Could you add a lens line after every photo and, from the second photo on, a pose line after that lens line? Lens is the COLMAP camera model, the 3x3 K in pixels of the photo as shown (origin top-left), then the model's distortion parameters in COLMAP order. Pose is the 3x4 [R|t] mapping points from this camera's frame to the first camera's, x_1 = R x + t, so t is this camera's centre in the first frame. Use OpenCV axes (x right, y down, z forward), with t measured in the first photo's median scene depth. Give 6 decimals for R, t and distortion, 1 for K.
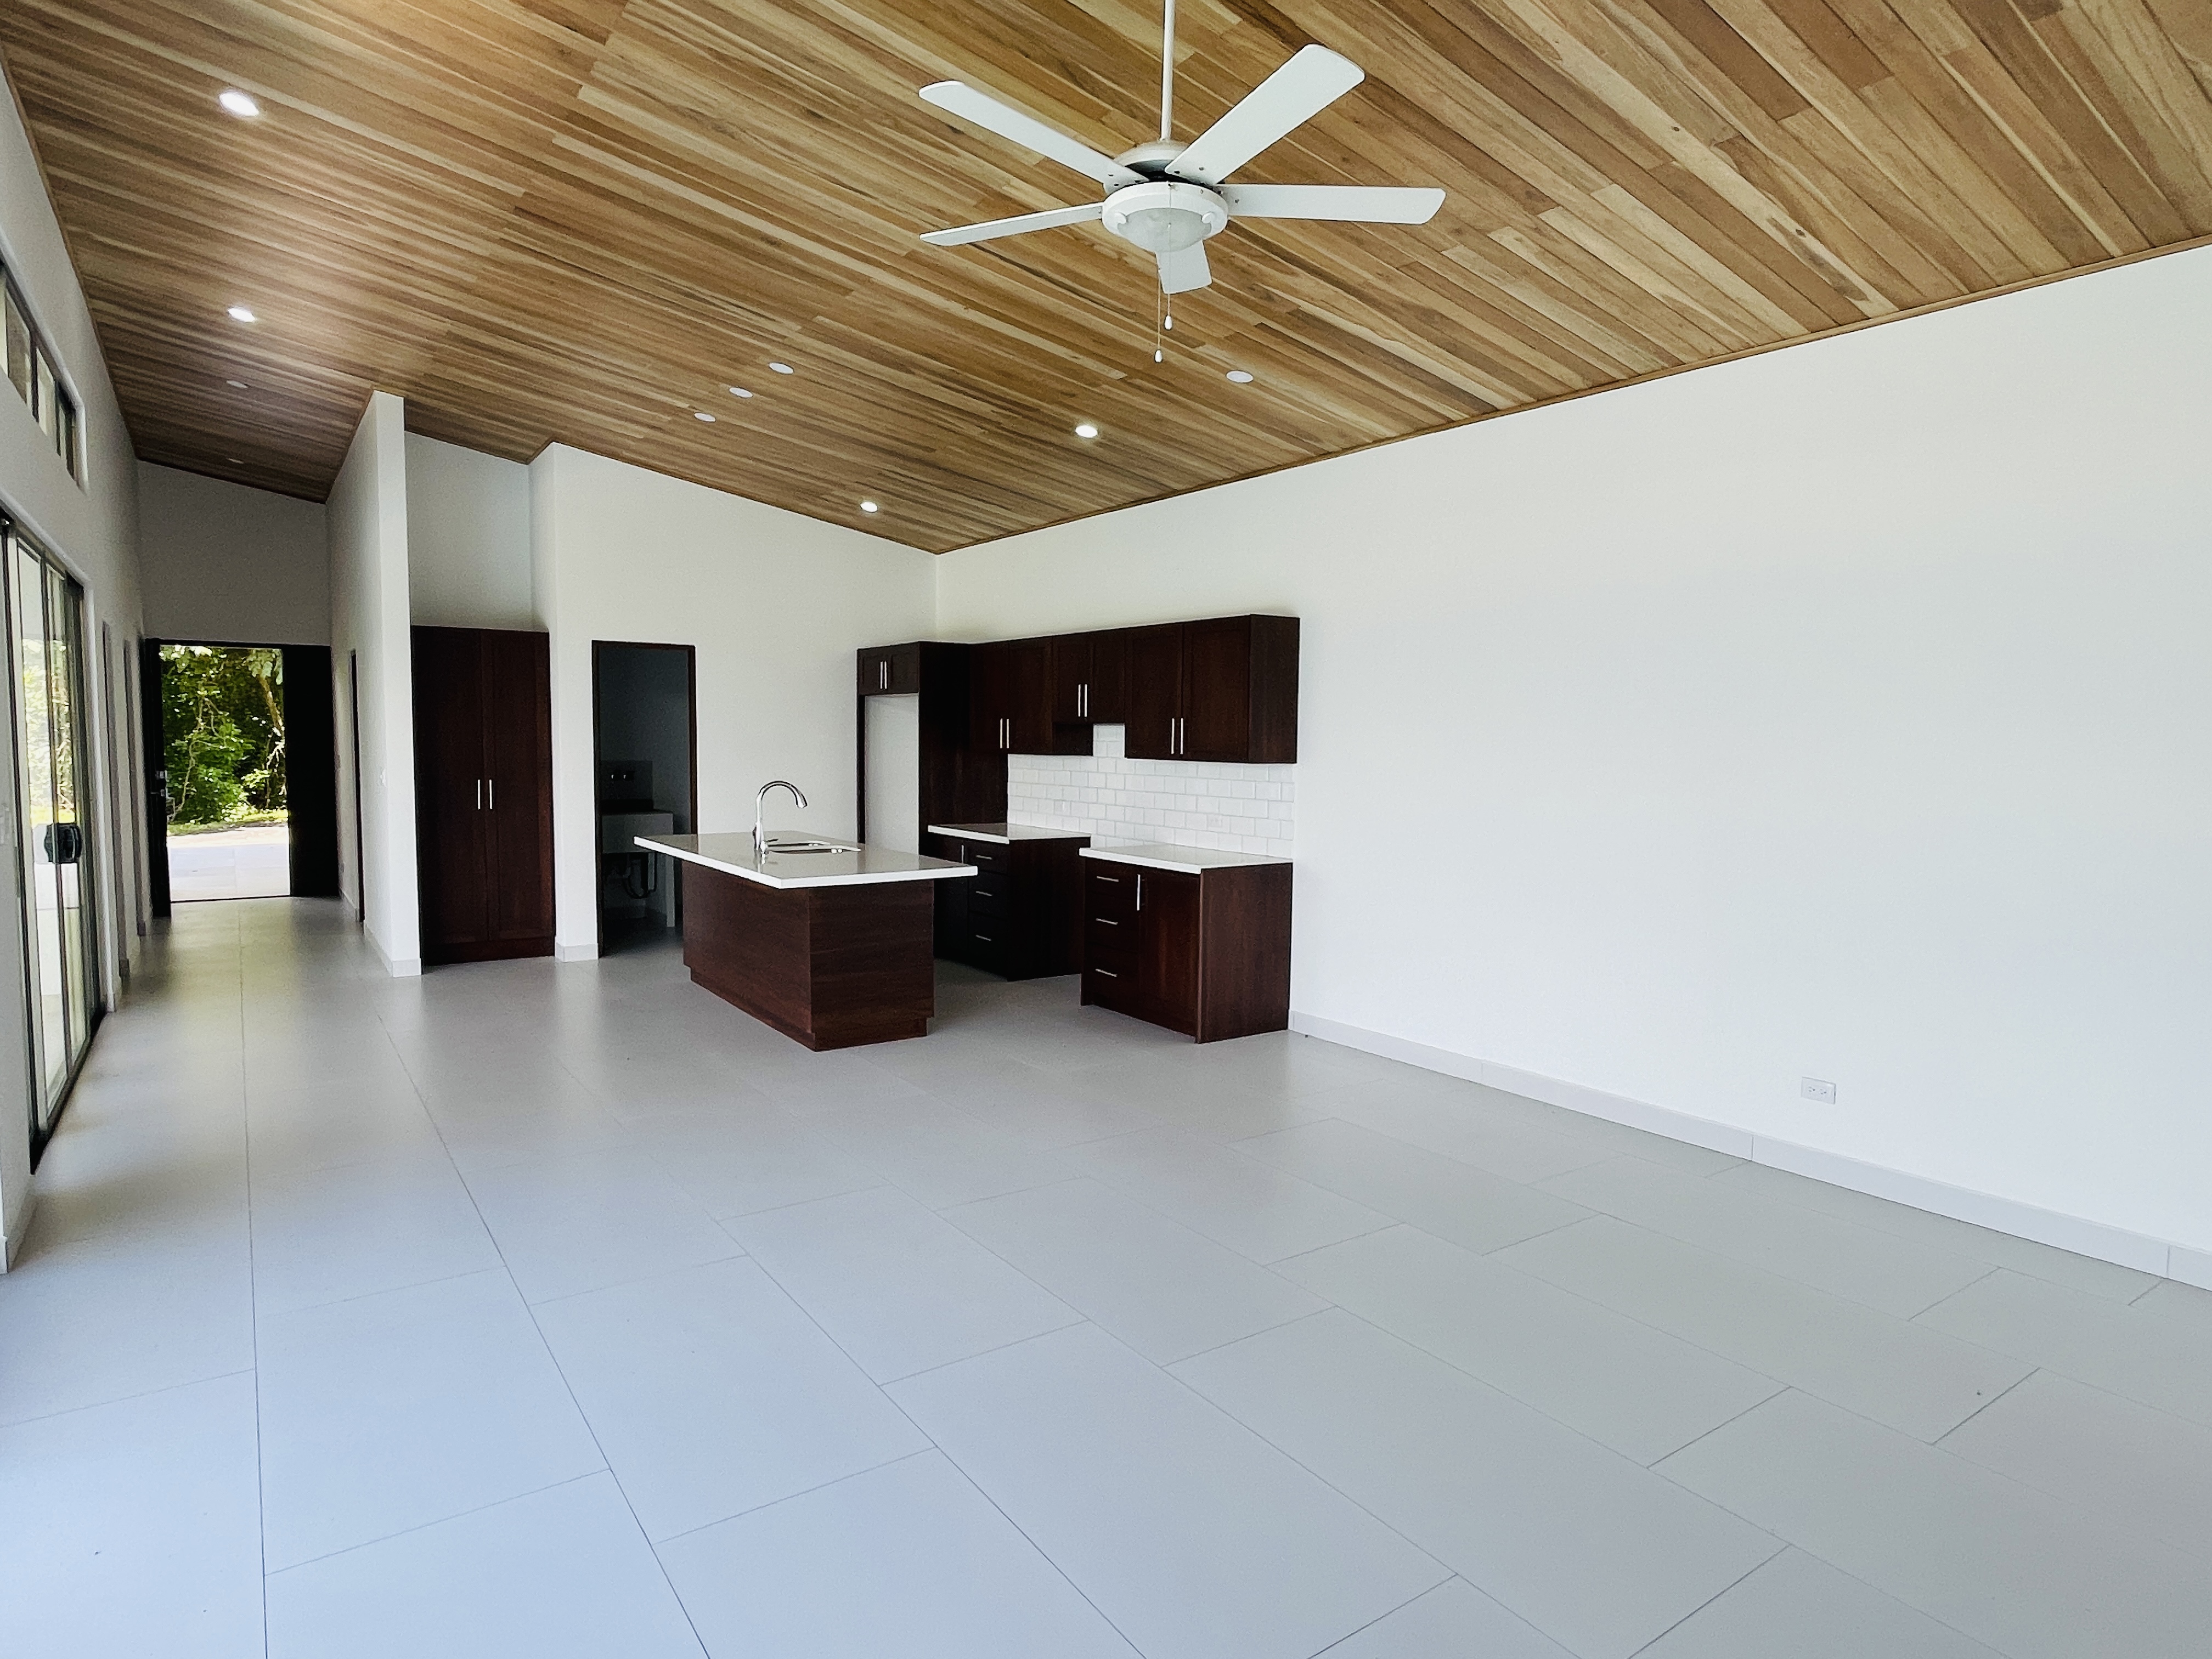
lens RADIAL K [[1249.7, 0, 1103.5], [0, 1249.7, 825.7], [0, 0, 1]] dist [-0.001718, -0.001395]
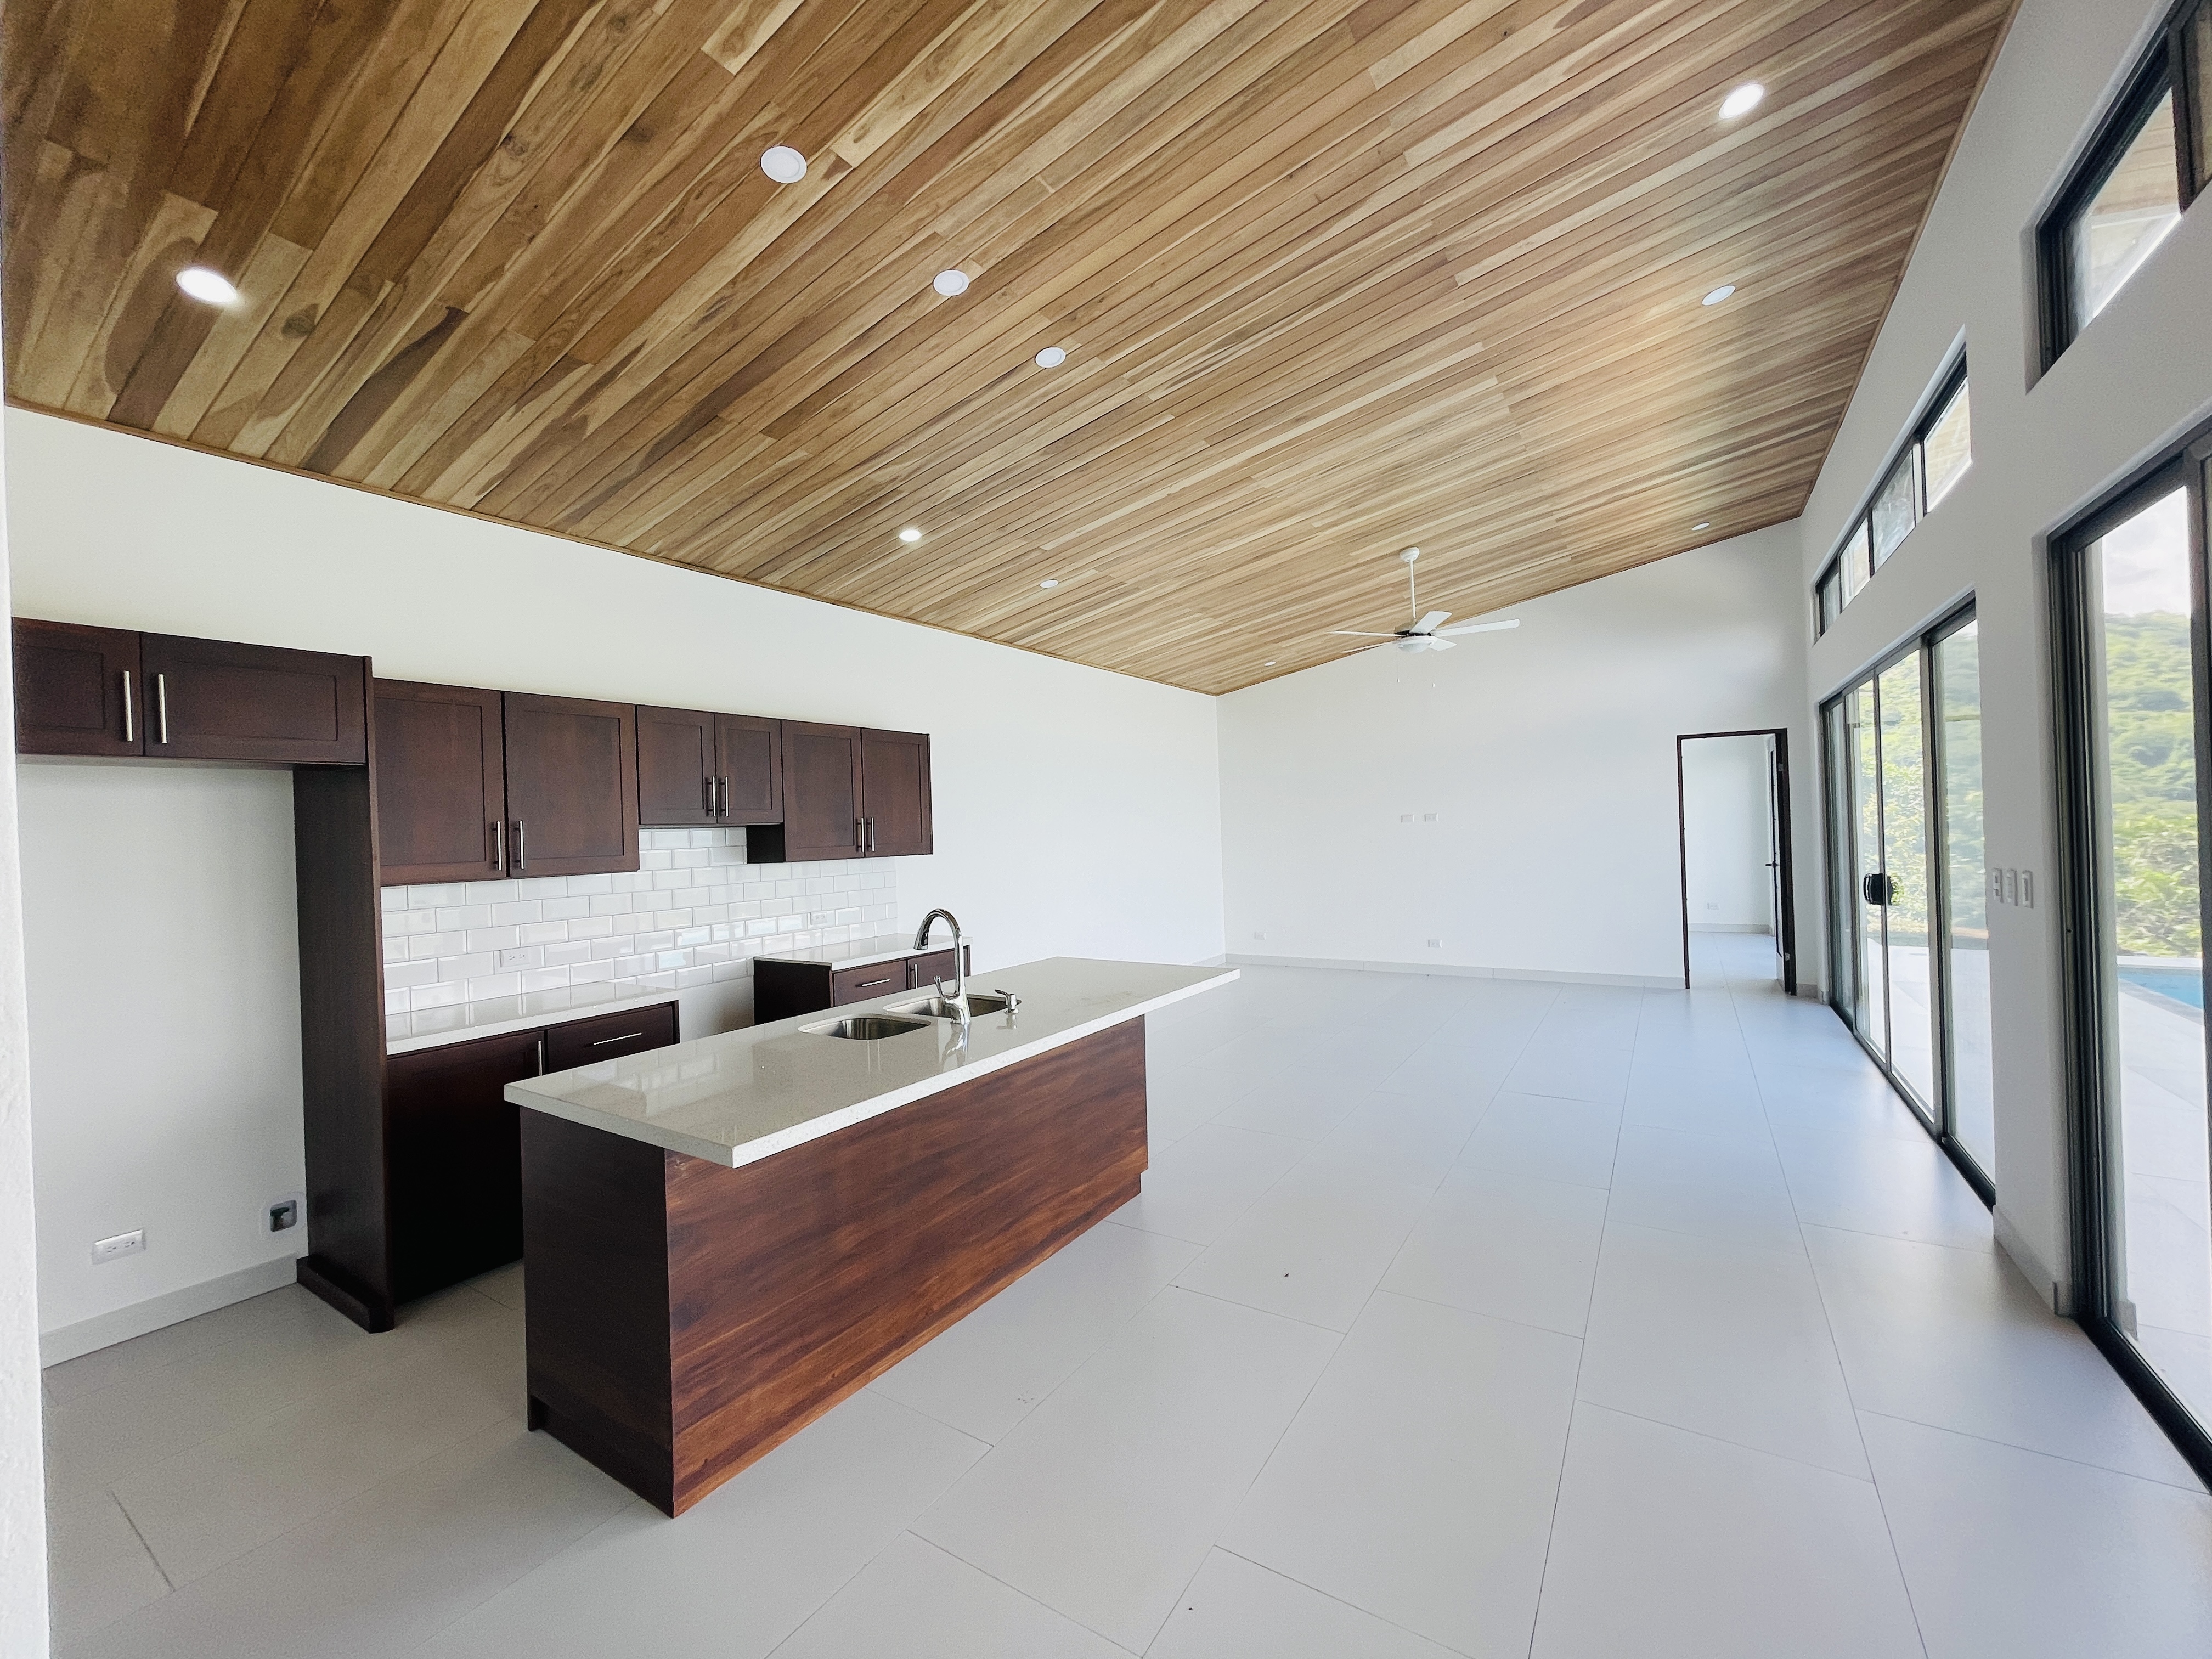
lens RADIAL K [[891.7, 0, 1104.8], [0, 891.7, 827.2], [0, 0, 1]] dist [-0.002563, -0.000685]
pose [[-0.382823, 0.003046, 0.923817, -0.736174], [0.097358, 0.994559, 0.037066, -0.089604], [-0.918677, 0.104130, -0.381036, 1.143506]]
